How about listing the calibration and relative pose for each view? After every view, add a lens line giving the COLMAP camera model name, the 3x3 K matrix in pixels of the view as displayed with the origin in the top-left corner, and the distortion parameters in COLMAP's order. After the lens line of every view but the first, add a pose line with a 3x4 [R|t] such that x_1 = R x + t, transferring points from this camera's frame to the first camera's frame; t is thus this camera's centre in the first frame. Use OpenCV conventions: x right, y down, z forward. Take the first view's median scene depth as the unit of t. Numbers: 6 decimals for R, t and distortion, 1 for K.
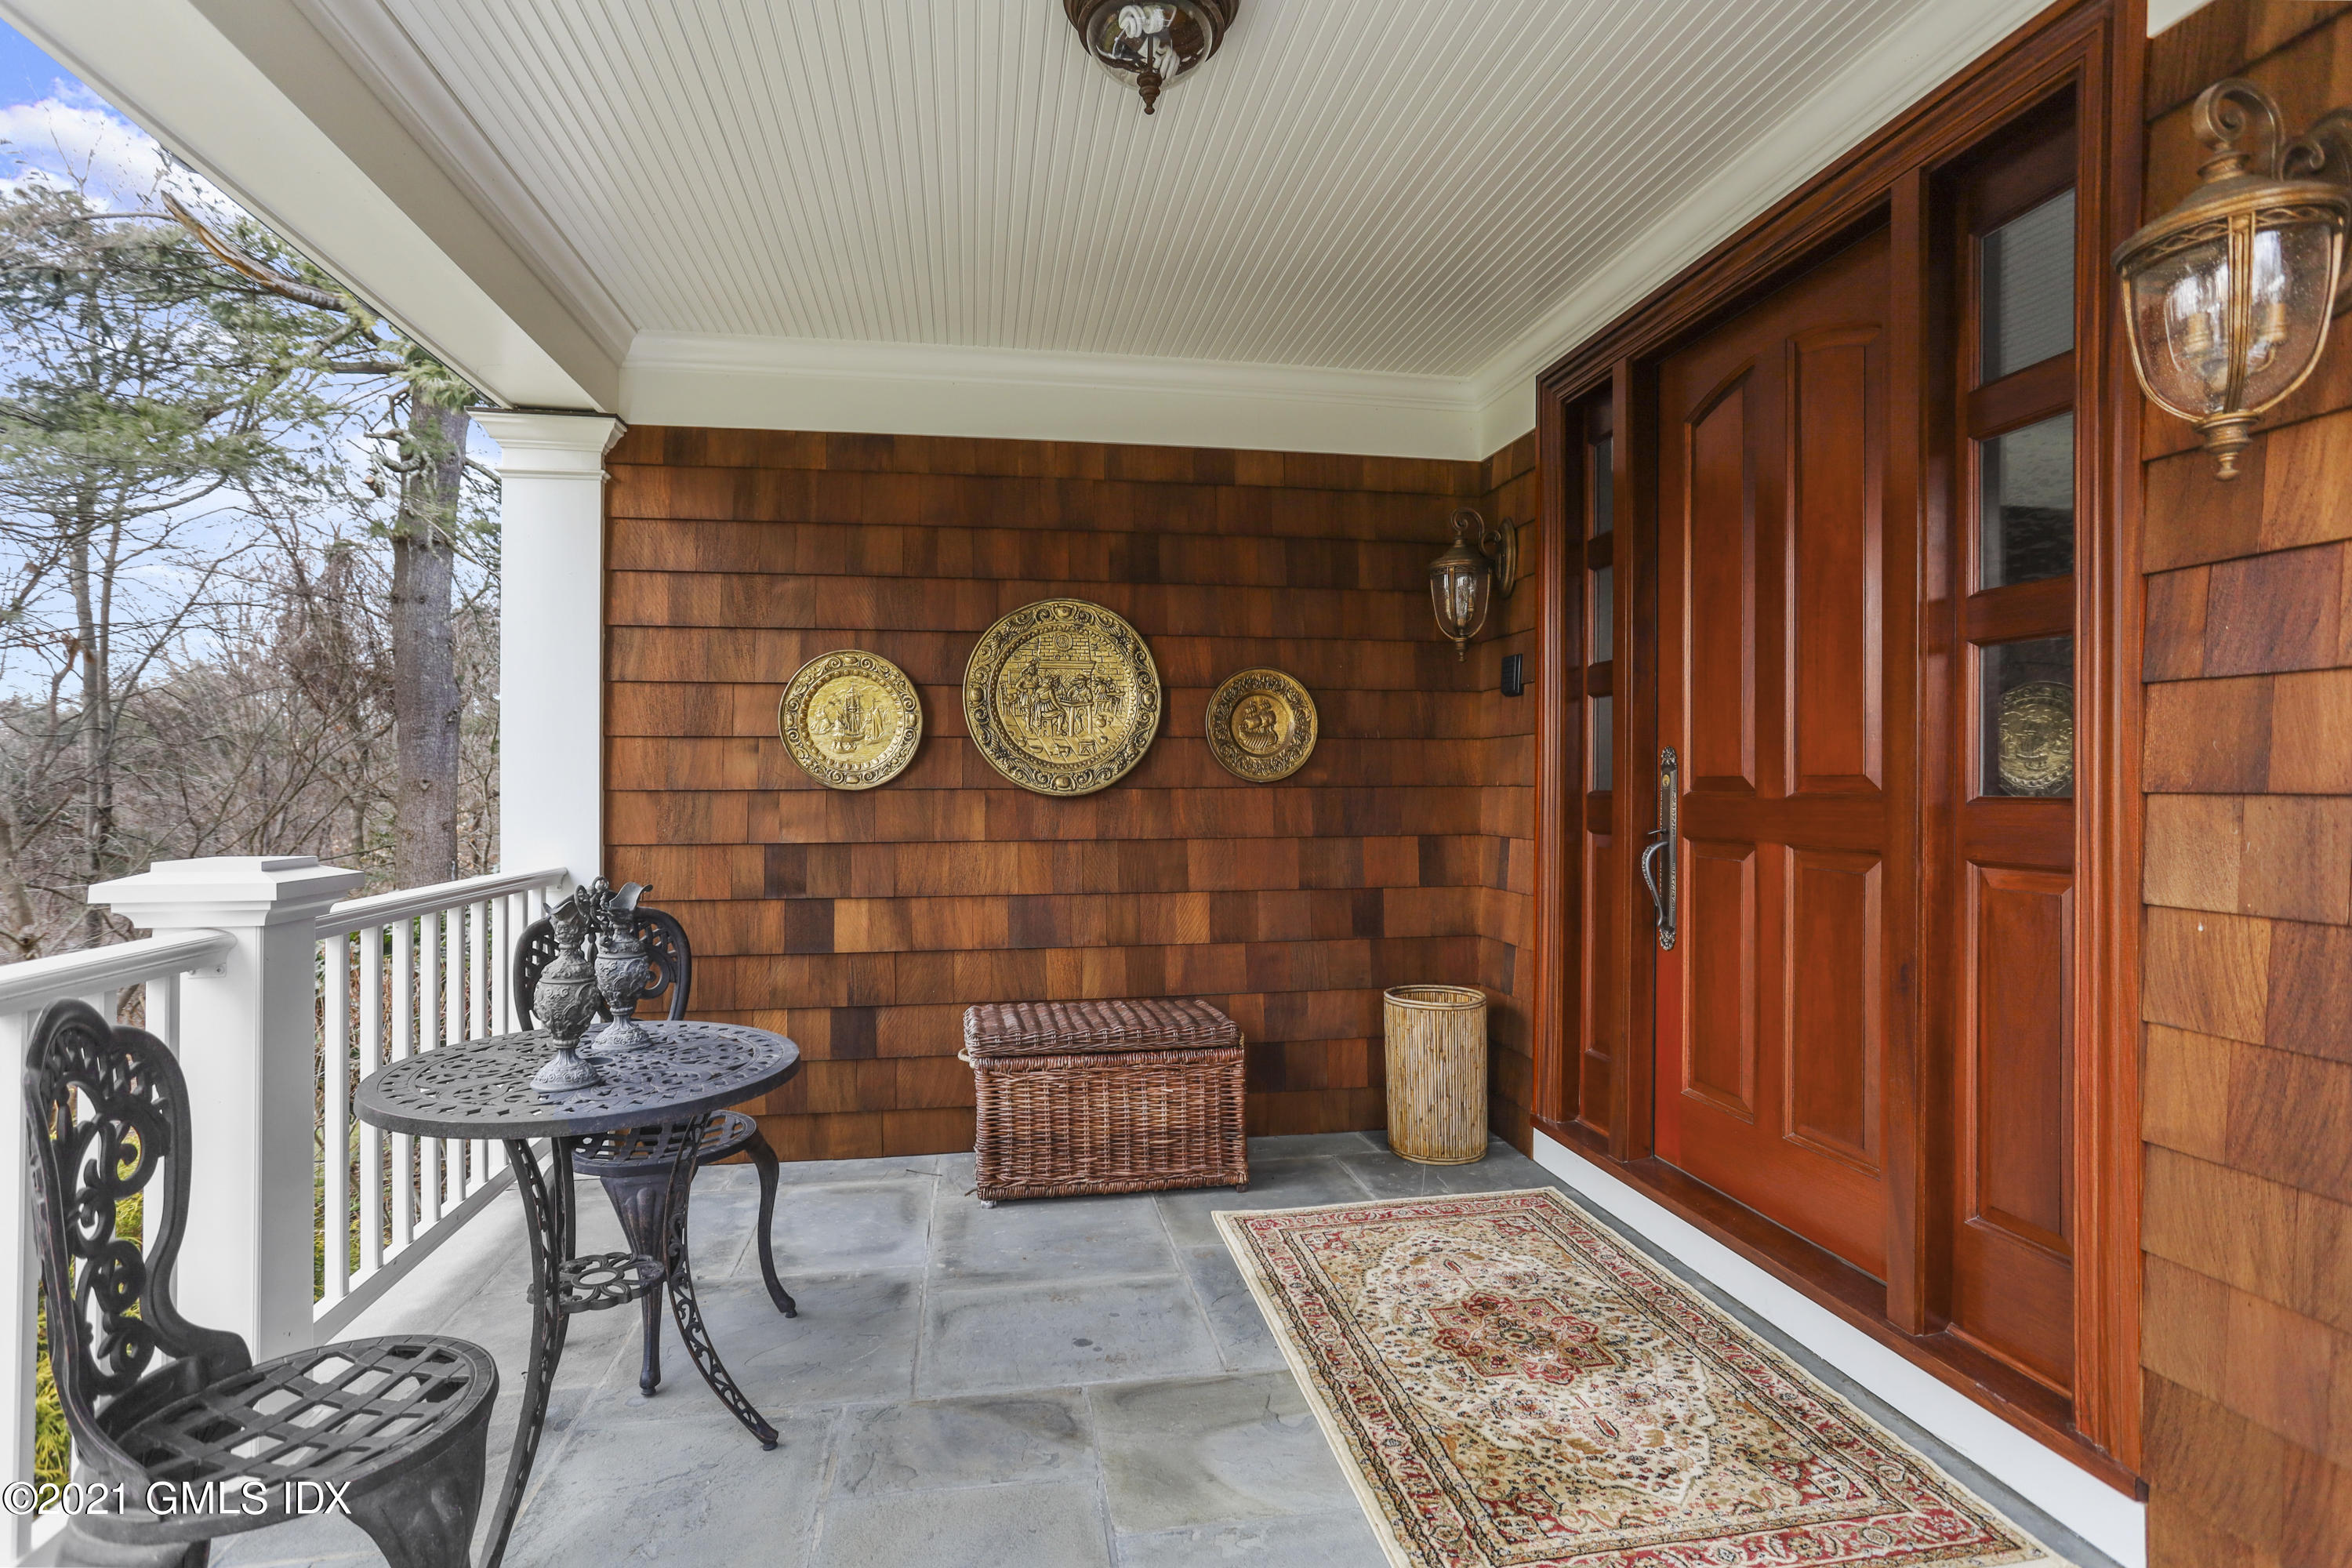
lens RADIAL K [[1158.4, 0, 1170.0], [0, 1158.4, 785.5], [0, 0, 1]] dist [-0.005103, -0.000447]
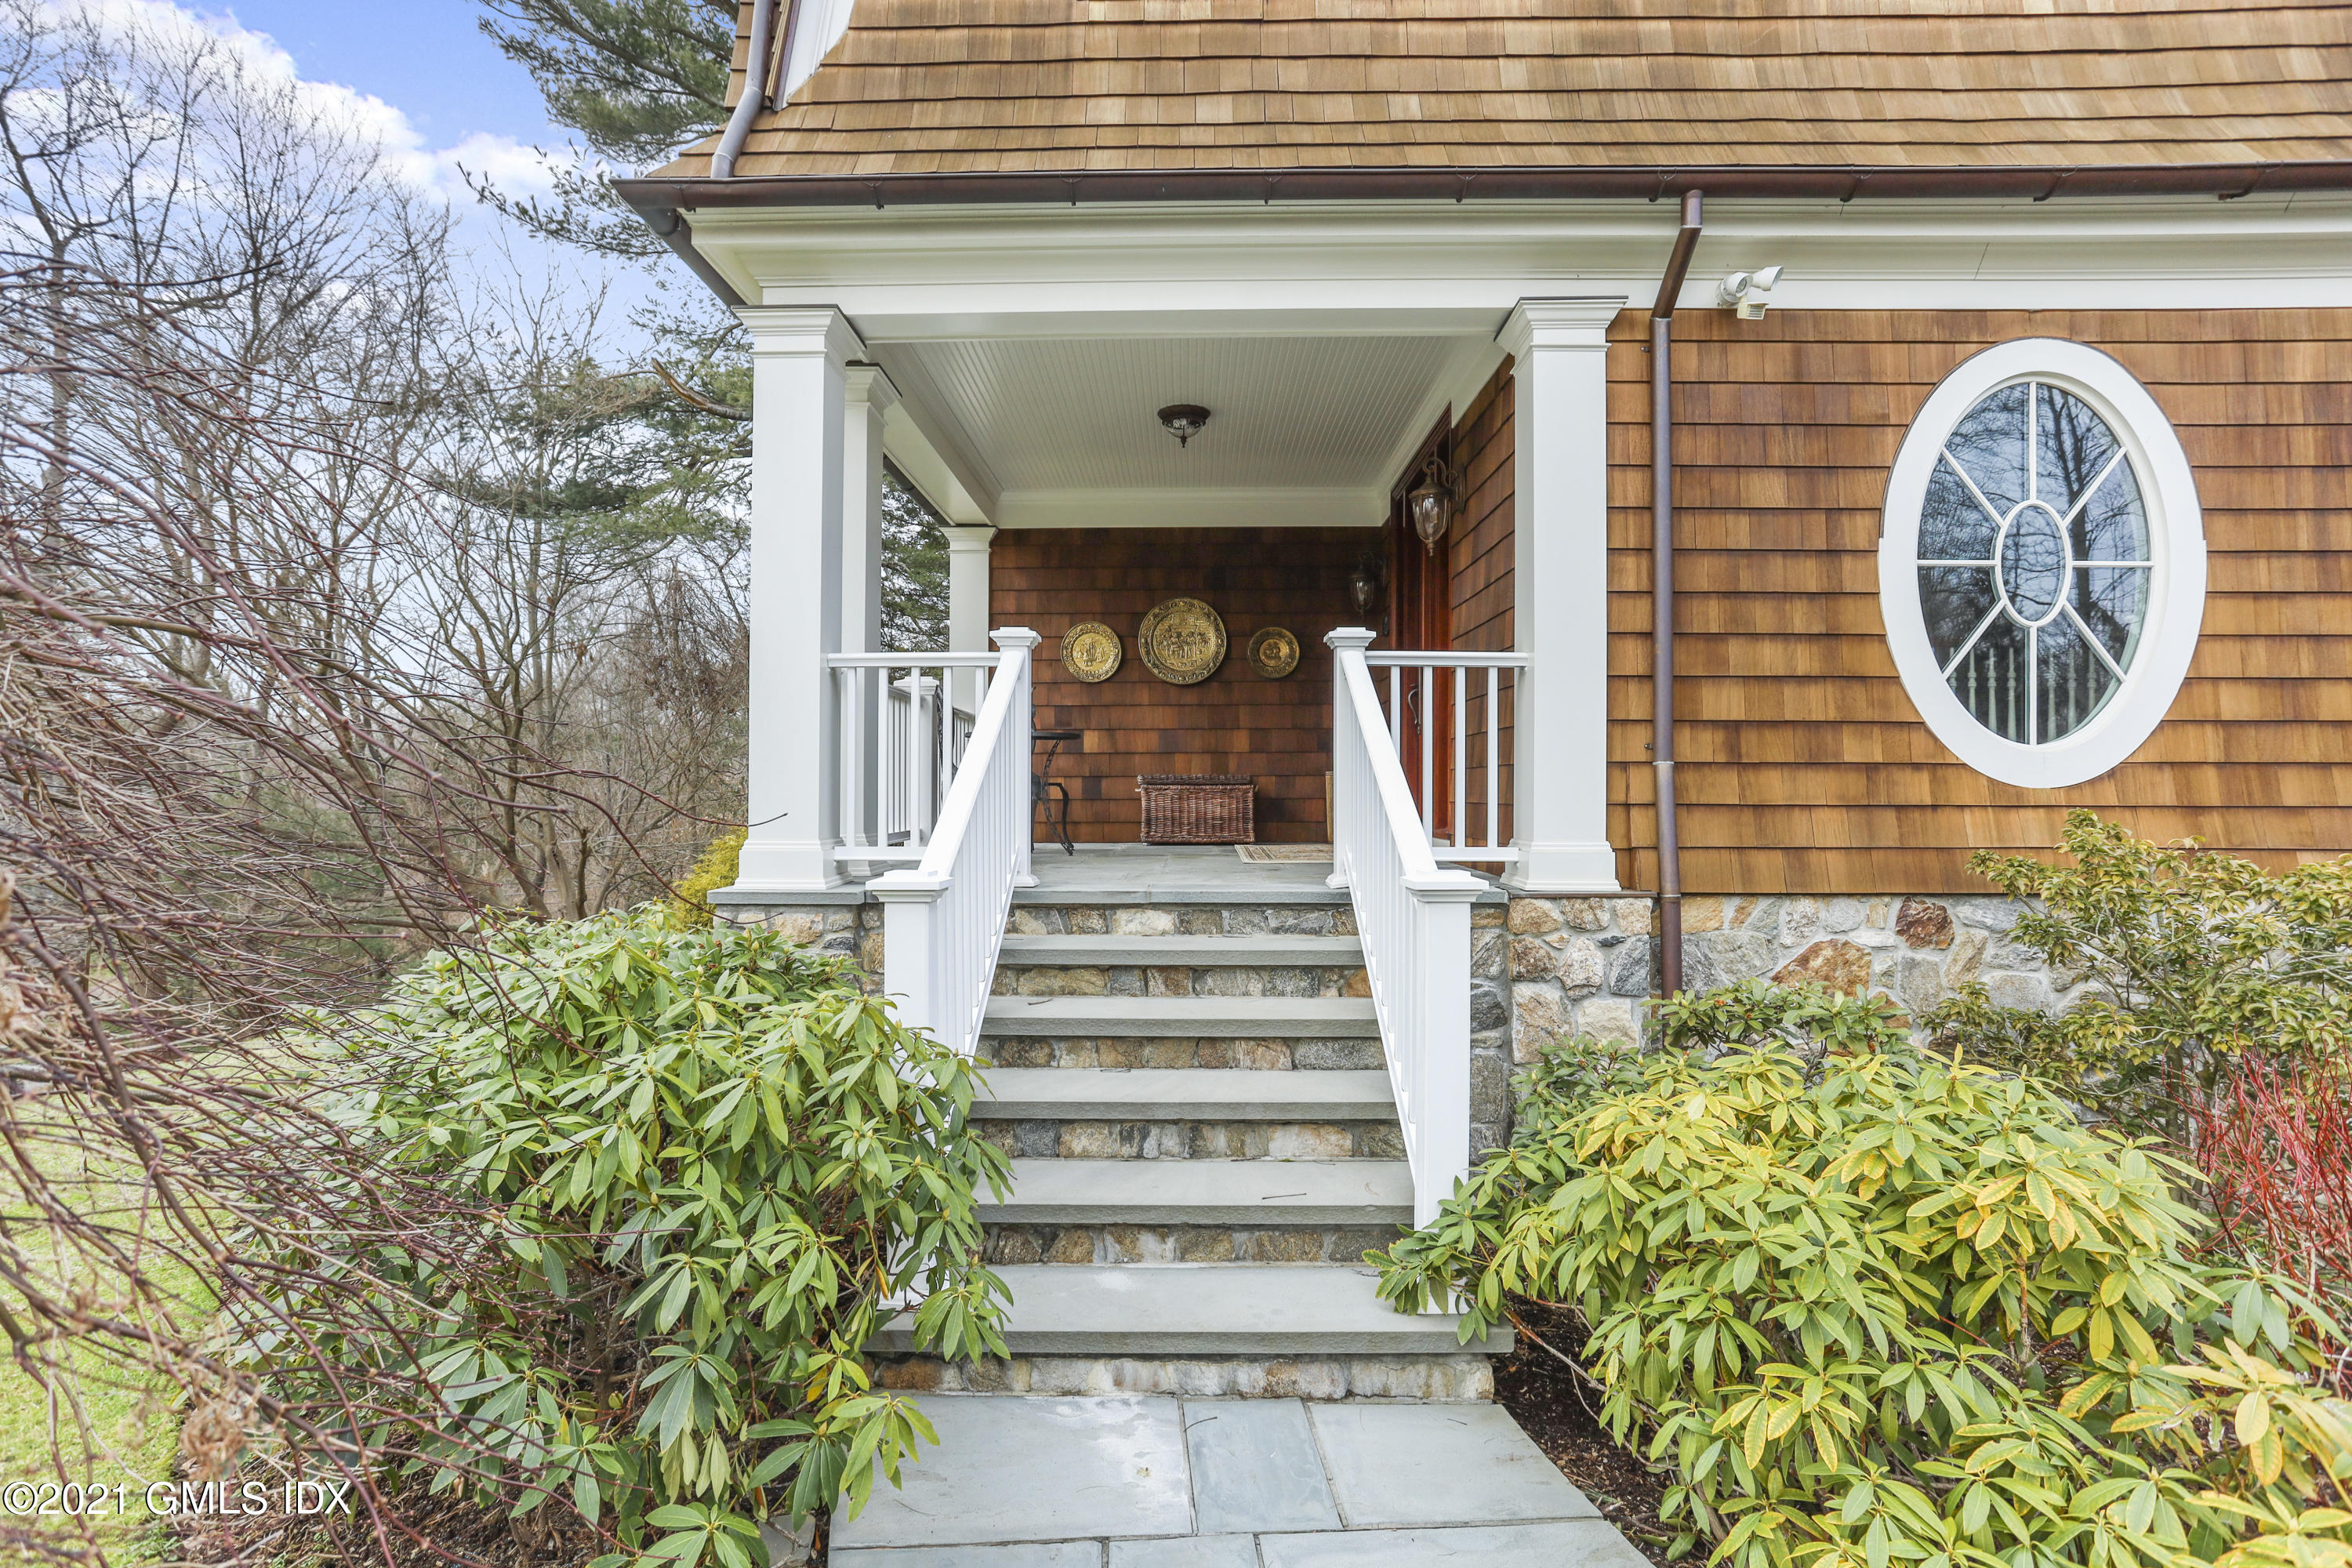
lens RADIAL K [[1158.4, 0, 1173.5], [0, 1158.4, 780.3], [0, 0, 1]] dist [-0.005103, -0.000447]
pose [[0.984413, -0.000534, -0.175869, 0.285989], [-0.001202, 0.999952, -0.009765, 0.216253], [0.175866, 0.009824, 0.984365, -1.214207]]
